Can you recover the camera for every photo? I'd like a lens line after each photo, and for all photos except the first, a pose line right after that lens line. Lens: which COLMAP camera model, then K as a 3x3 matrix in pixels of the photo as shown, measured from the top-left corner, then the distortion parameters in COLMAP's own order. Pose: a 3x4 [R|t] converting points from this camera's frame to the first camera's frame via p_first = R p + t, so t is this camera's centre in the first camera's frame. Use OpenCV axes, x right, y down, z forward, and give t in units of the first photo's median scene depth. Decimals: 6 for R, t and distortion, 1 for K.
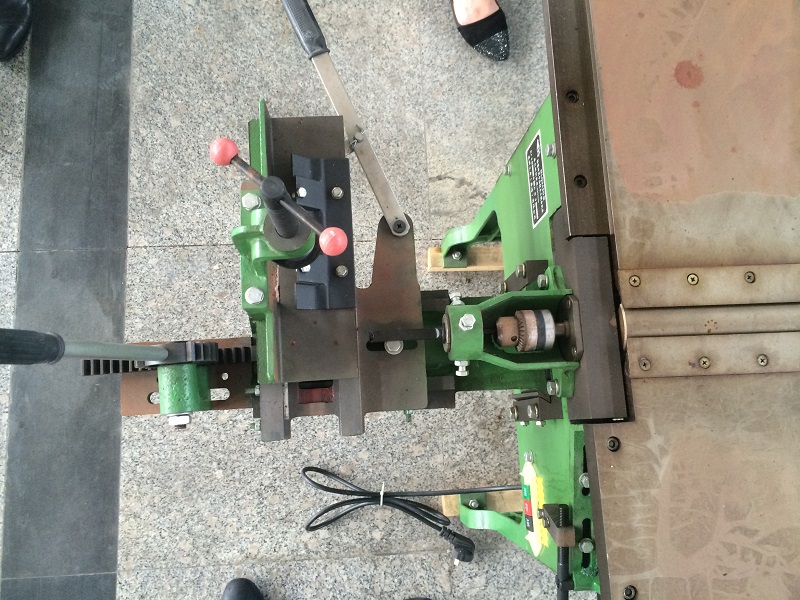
lens RADIAL K [[683.9, 0, 399.3], [0, 683.9, 293.4], [0, 0, 1]] dist [0.077679, -0.113110]
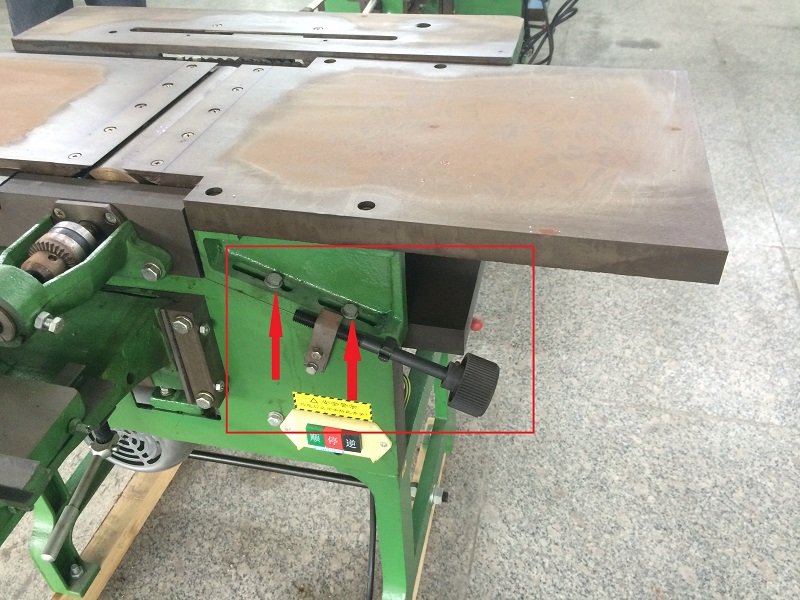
lens RADIAL K [[683.9, 0, 396.8], [0, 683.9, 298.8], [0, 0, 1]] dist [0.077679, -0.113110]
pose [[0.278855, -0.649274, 0.707589, -0.279636], [0.951641, 0.285735, -0.112848, 0.484896], [-0.128913, 0.704839, 0.697555, 0.380809]]
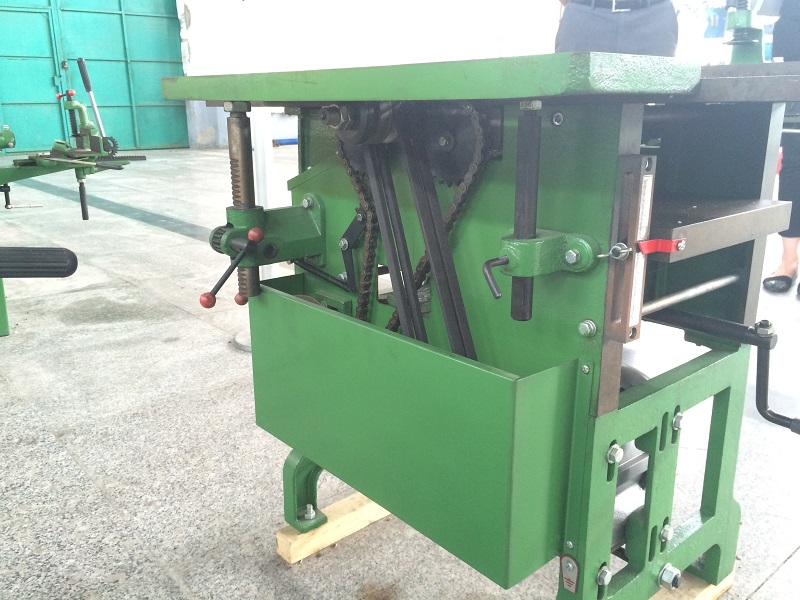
lens RADIAL K [[683.9, 0, 399.8], [0, 683.9, 299.4], [0, 0, 1]] dist [0.077679, -0.113110]
pose [[-0.790921, 0.114849, -0.601043, 1.346949], [-0.607261, -0.026366, 0.794065, -0.786618], [0.075351, 0.993033, 0.090597, 1.138088]]
